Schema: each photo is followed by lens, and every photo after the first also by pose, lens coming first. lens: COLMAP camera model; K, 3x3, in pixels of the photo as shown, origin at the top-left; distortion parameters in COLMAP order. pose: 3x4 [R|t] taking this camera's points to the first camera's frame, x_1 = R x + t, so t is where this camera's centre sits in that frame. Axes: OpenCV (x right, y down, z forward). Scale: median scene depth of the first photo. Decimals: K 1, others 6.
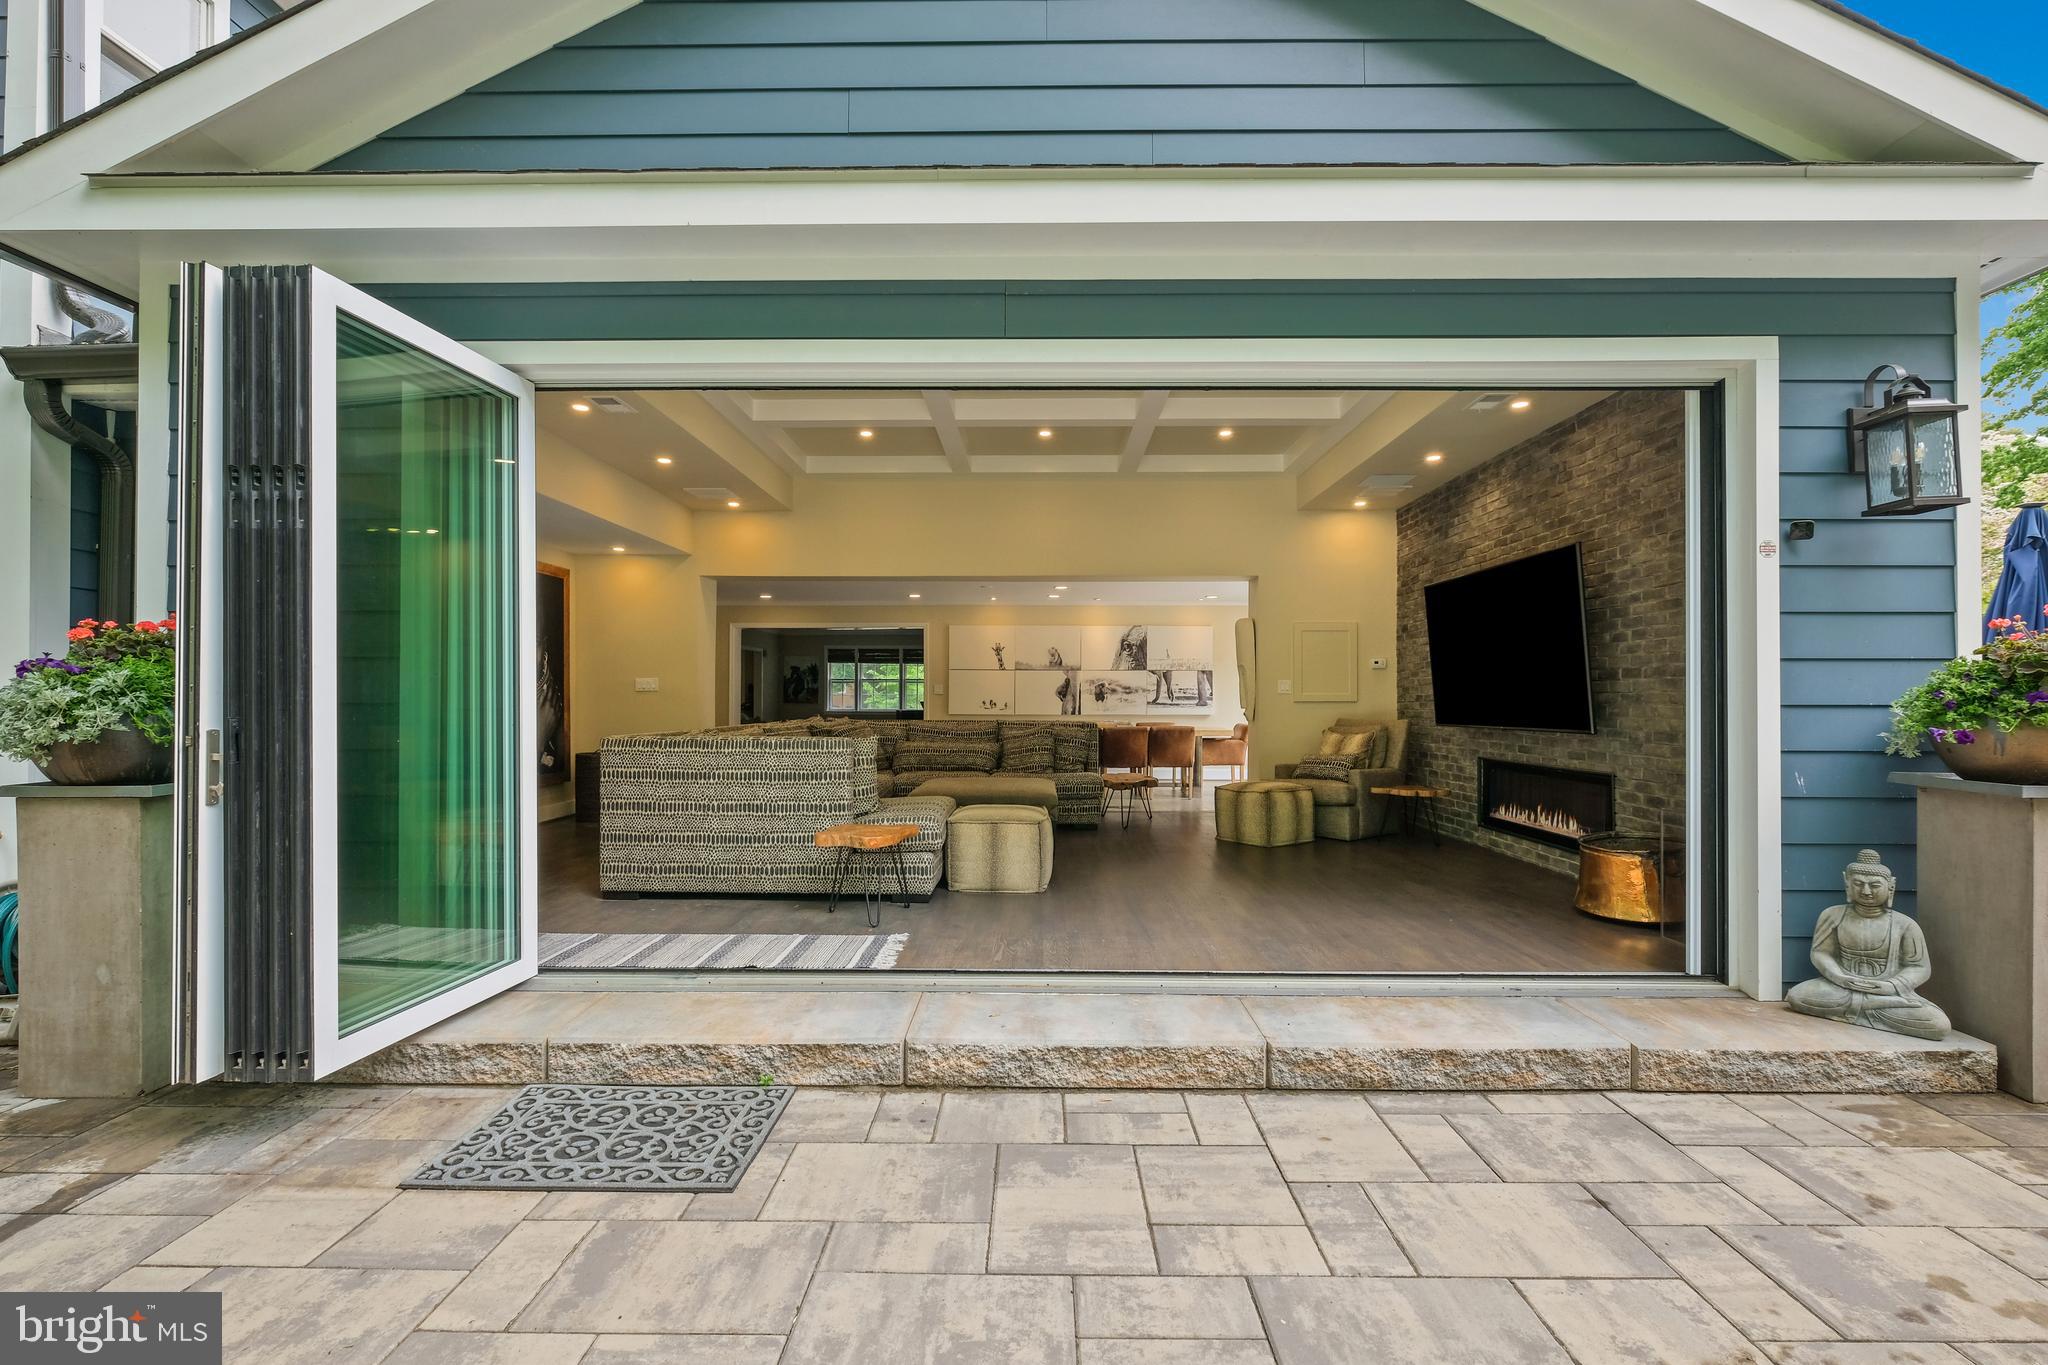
lens RADIAL K [[897.1, 0, 1024.1], [0, 897.1, 697.4], [0, 0, 1]] dist [-0.001790, -0.000507]
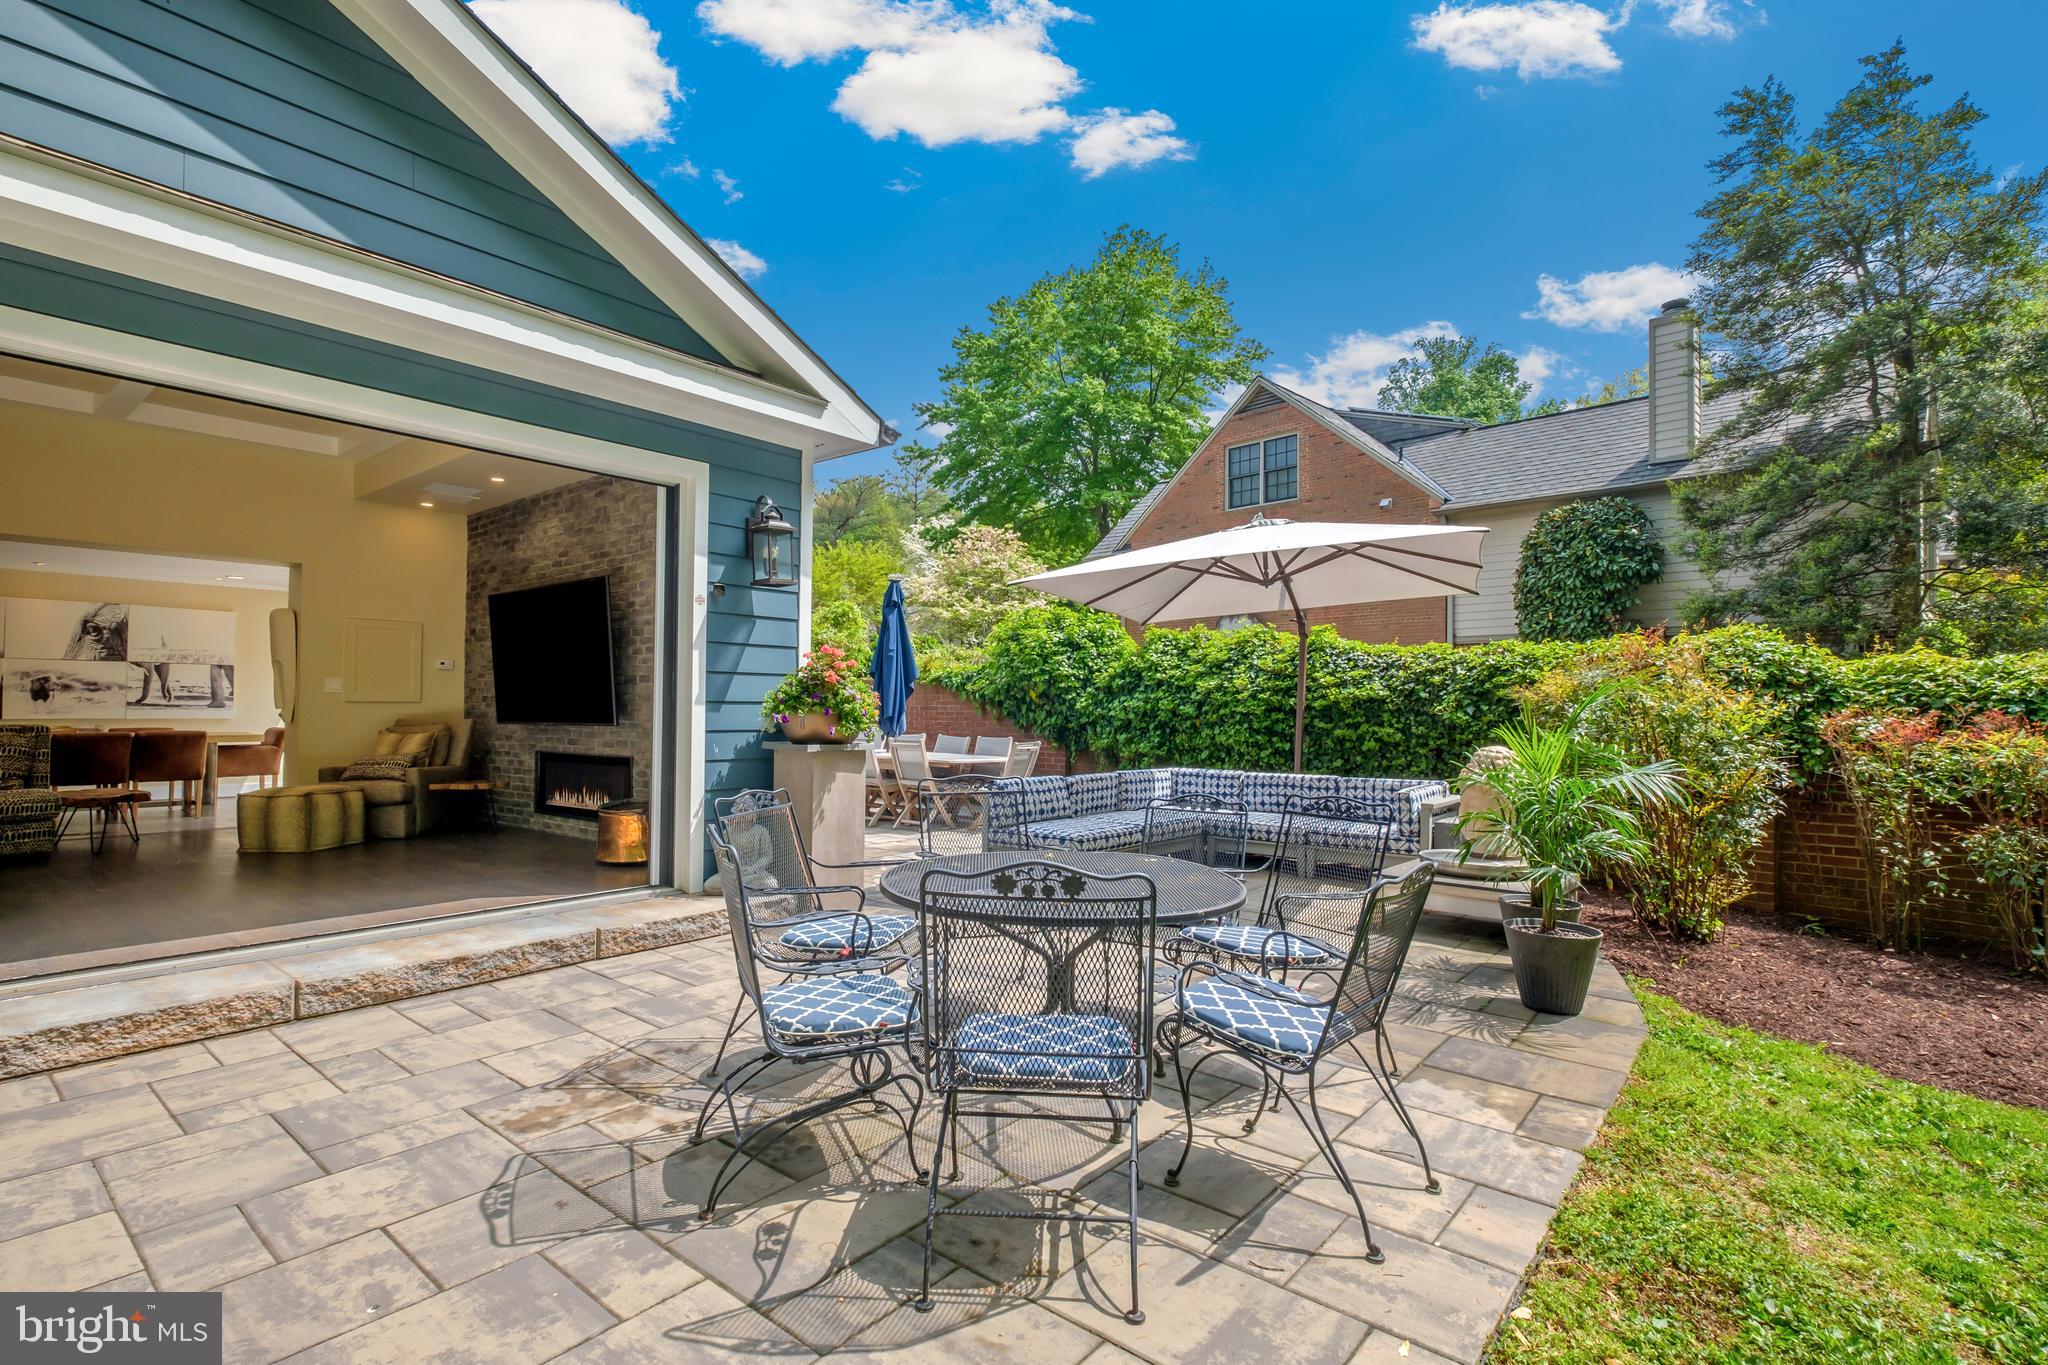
lens RADIAL K [[952.3, 0, 1029.3], [0, 952.3, 685.0], [0, 0, 1]] dist [-0.000727, -0.000414]
pose [[0.616291, 0.021297, 0.787231, -0.082819], [-0.005848, 0.999730, -0.022468, 0.010809], [-0.787497, 0.009243, 0.616249, -0.345752]]
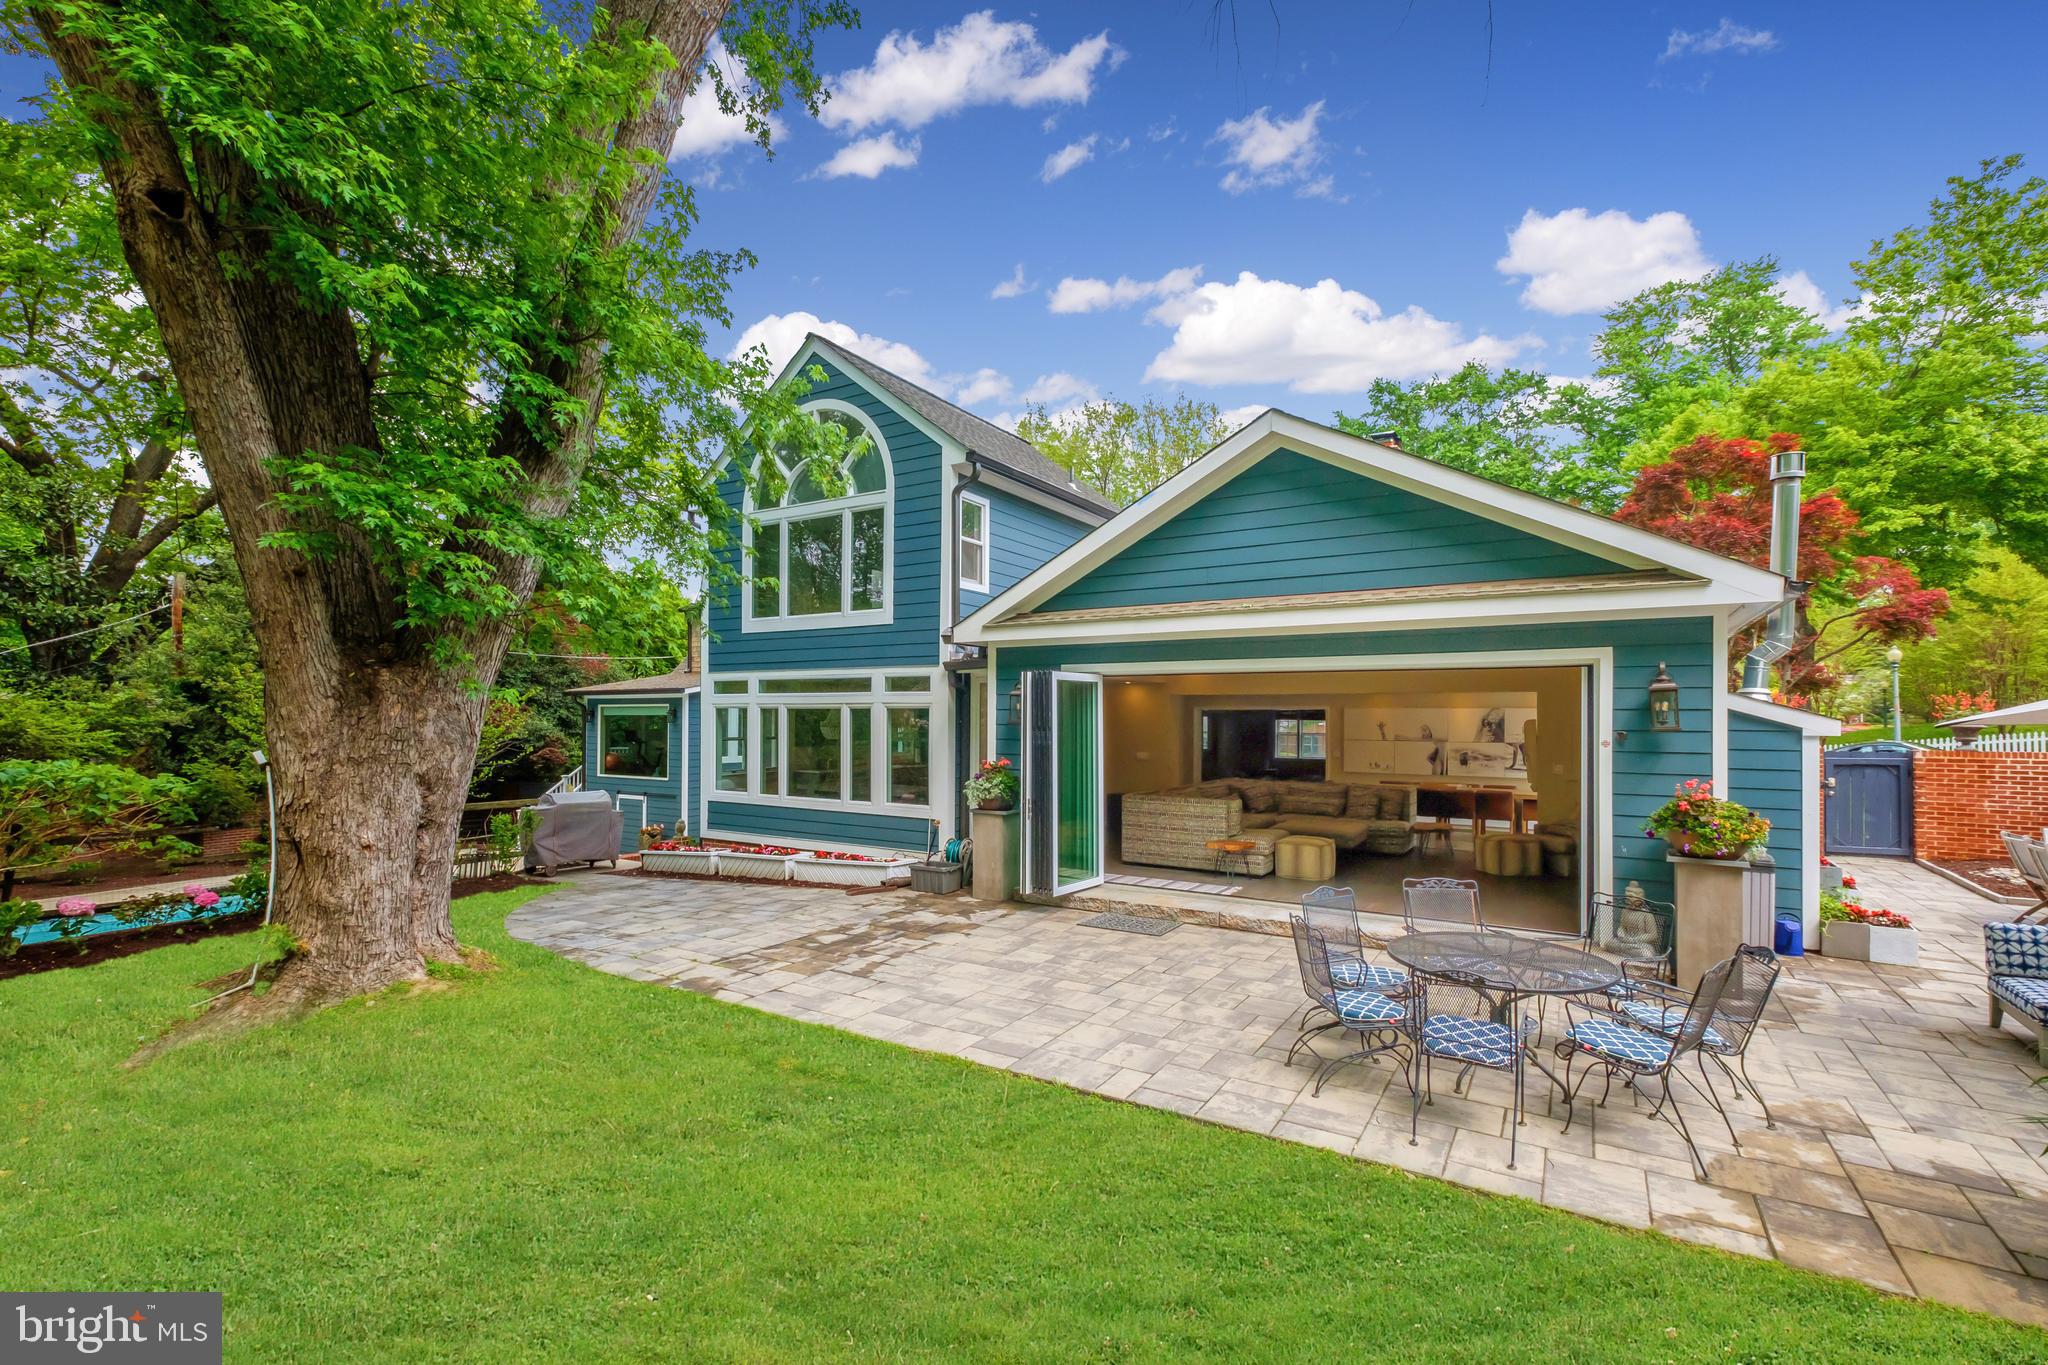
lens RADIAL K [[897.1, 0, 1024.1], [0, 897.1, 697.4], [0, 0, 1]] dist [-0.001790, -0.000507]
pose [[0.859862, -0.007979, -0.510464, 0.549064], [-0.005072, 0.999695, -0.024170, -0.165847], [0.510501, 0.023372, 0.859559, -1.251404]]
